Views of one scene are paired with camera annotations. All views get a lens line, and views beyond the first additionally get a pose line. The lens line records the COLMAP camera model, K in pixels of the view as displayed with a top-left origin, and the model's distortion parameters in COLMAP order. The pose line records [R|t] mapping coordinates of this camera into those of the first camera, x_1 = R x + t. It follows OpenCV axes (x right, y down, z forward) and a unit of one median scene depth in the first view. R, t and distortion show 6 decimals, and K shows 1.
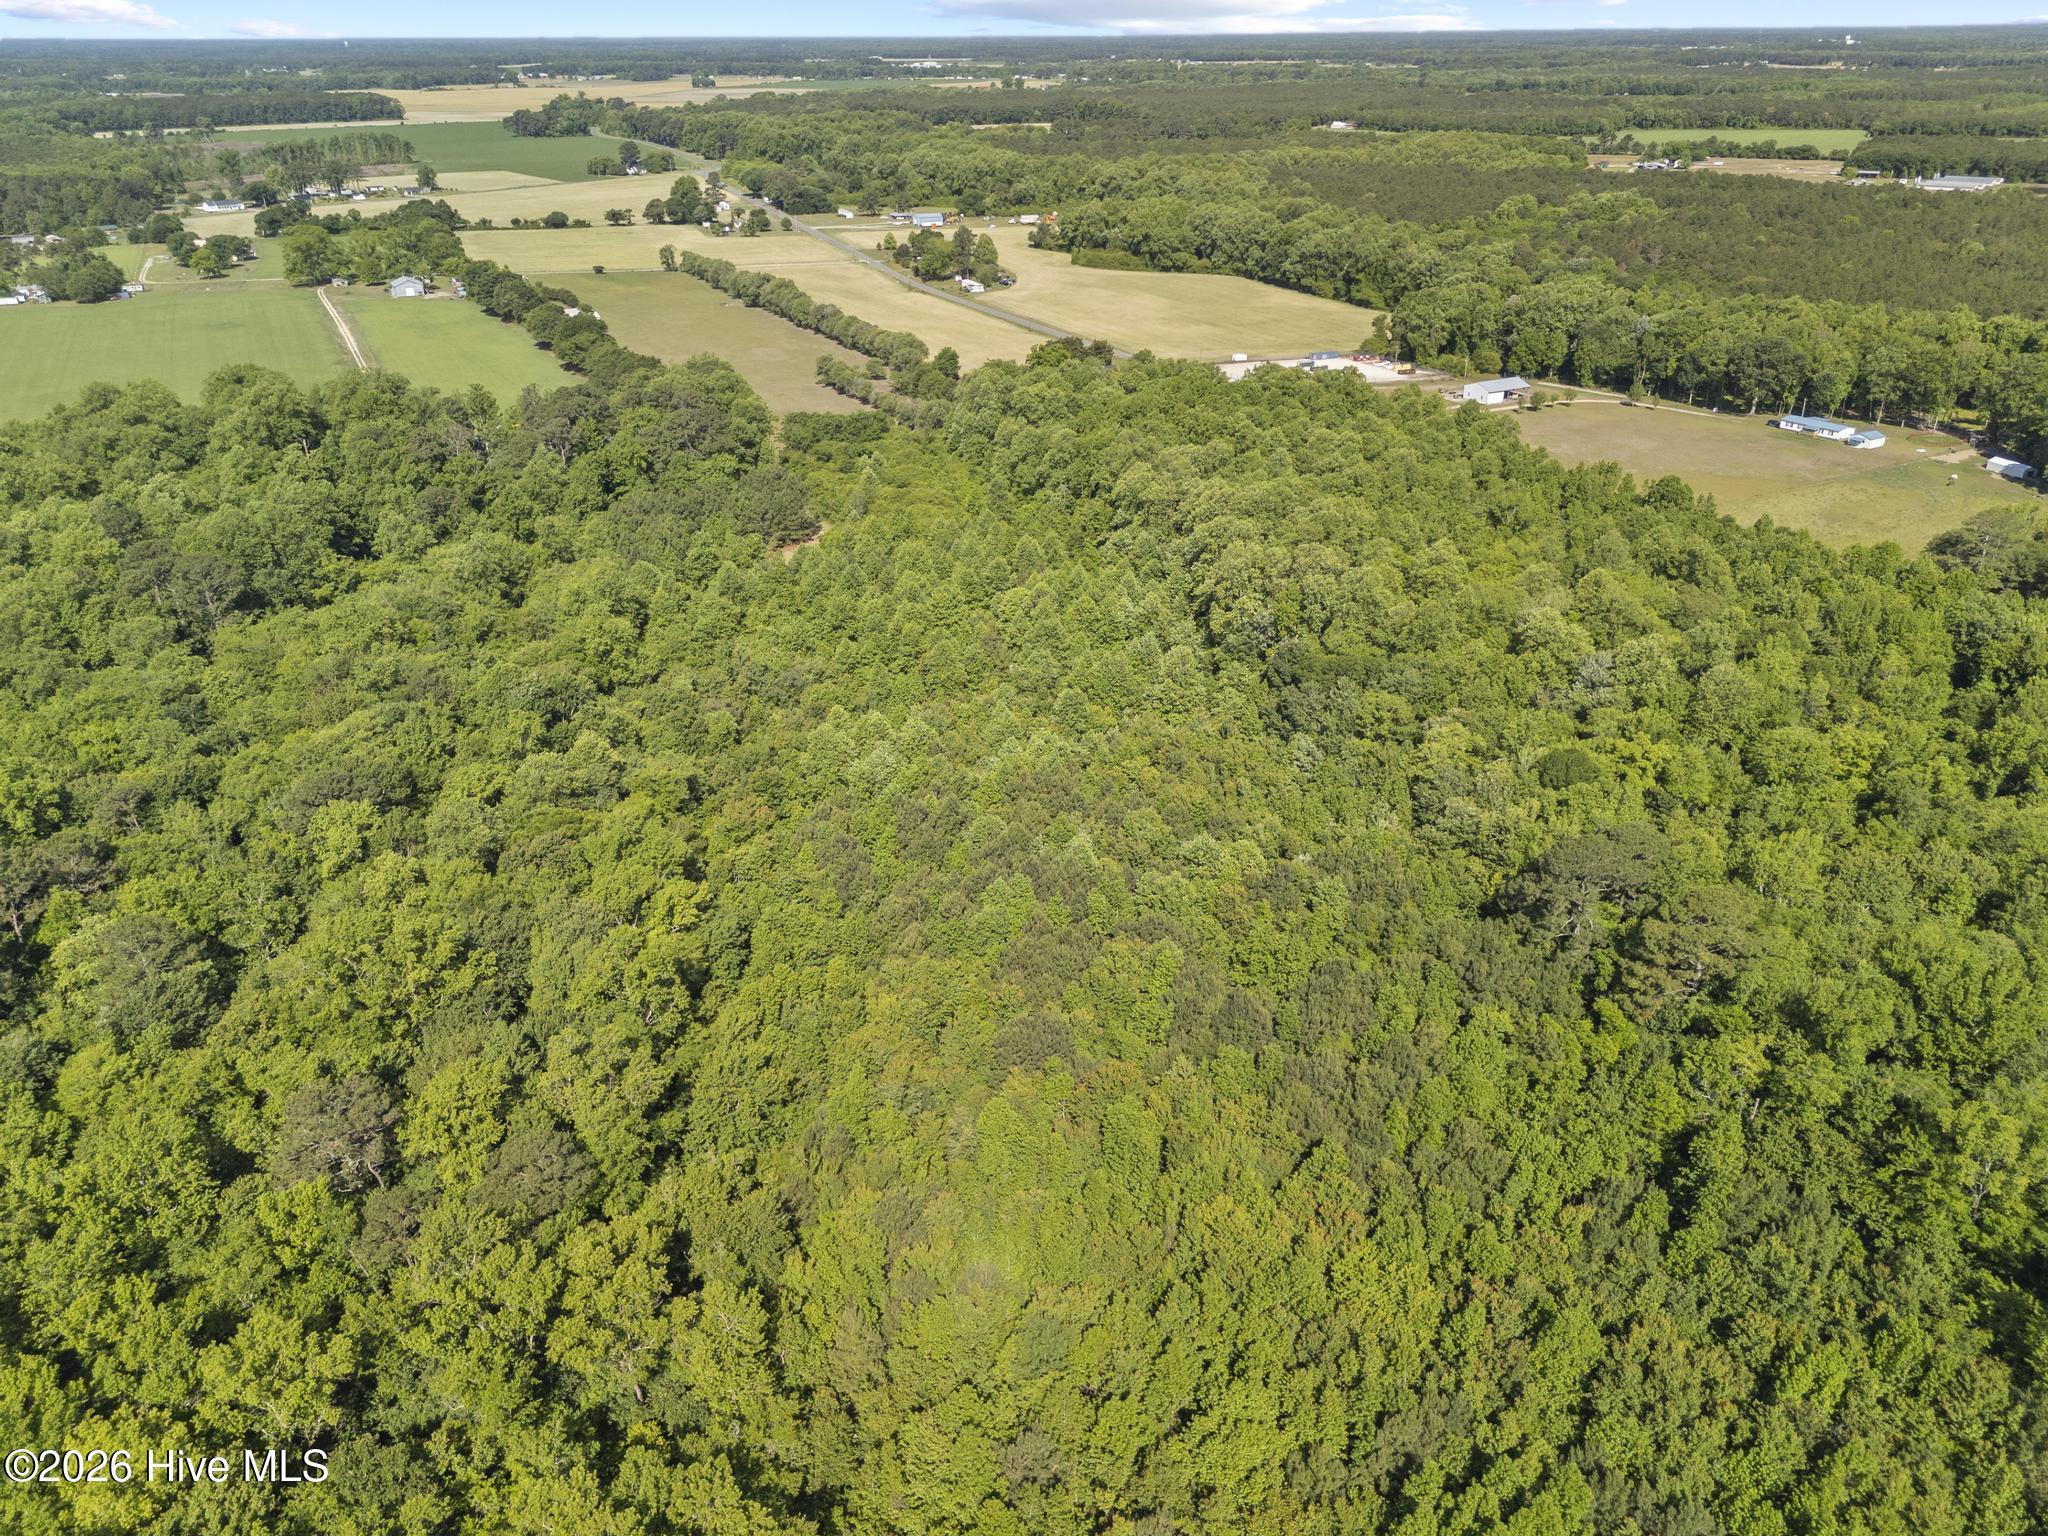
lens RADIAL K [[1414.1, 0, 1024.0], [0, 1414.1, 768.0], [0, 0, 1]] dist [0.074700, -0.073602]
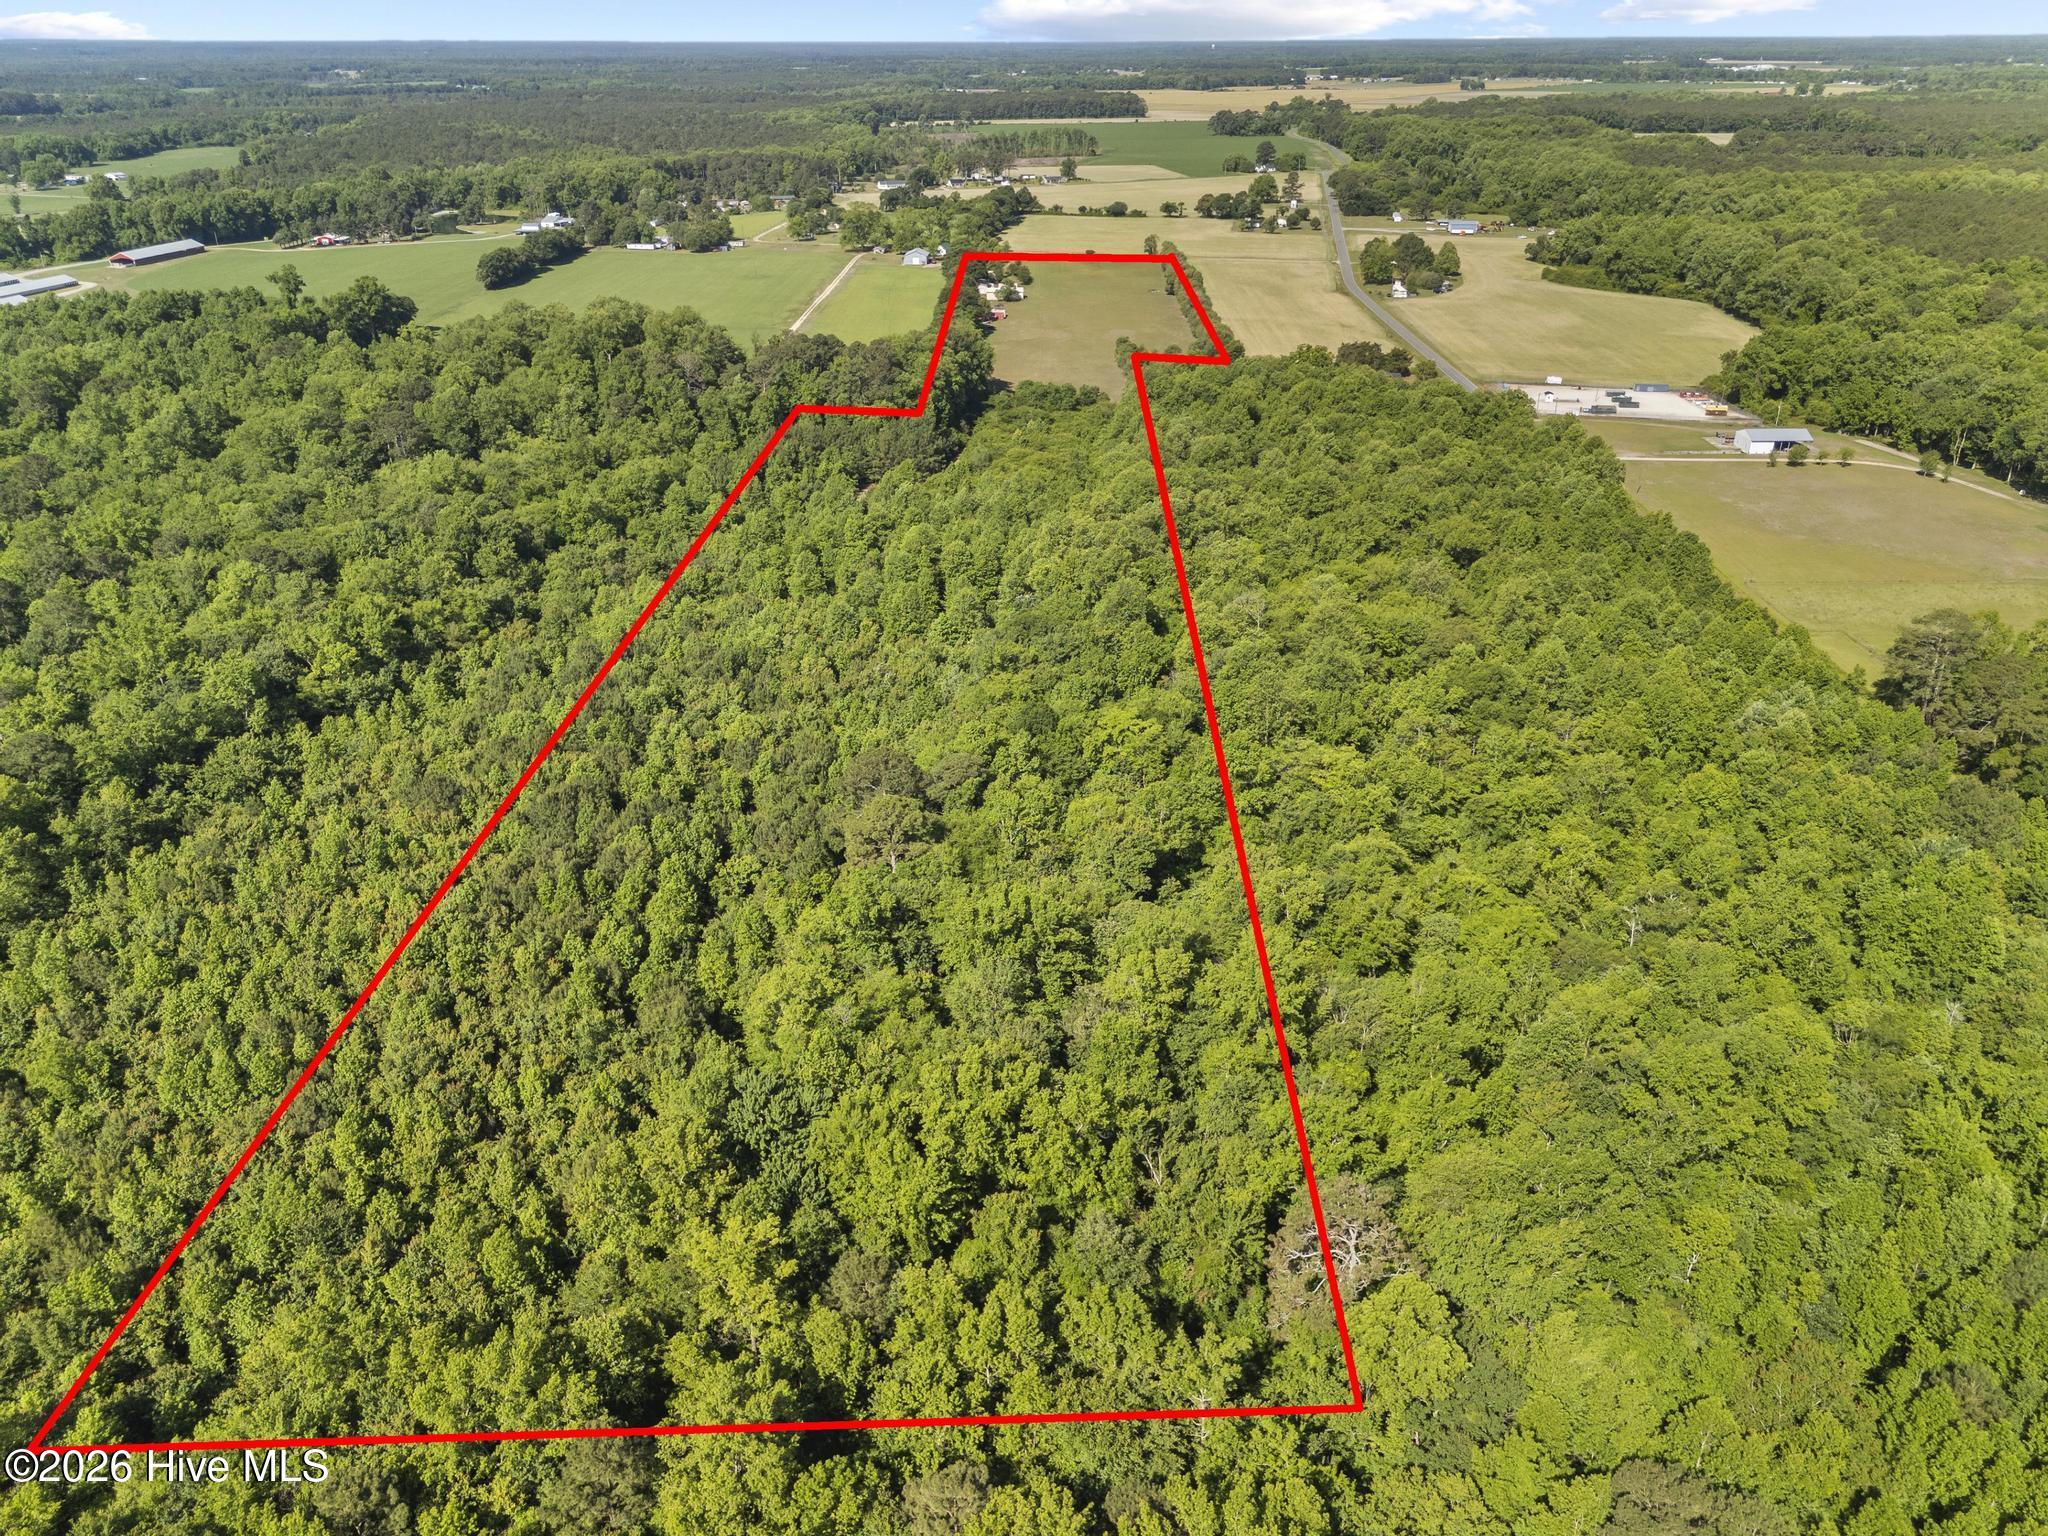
lens RADIAL K [[1433.1, 0, 1024.0], [0, 1433.1, 768.0], [0, 0, 1]] dist [0.012254, 0.000910]
pose [[0.875088, 0.221242, -0.430434, 0.181129], [-0.221891, 0.973818, 0.049426, -0.001156], [0.430099, 0.052257, 0.901268, -0.006782]]
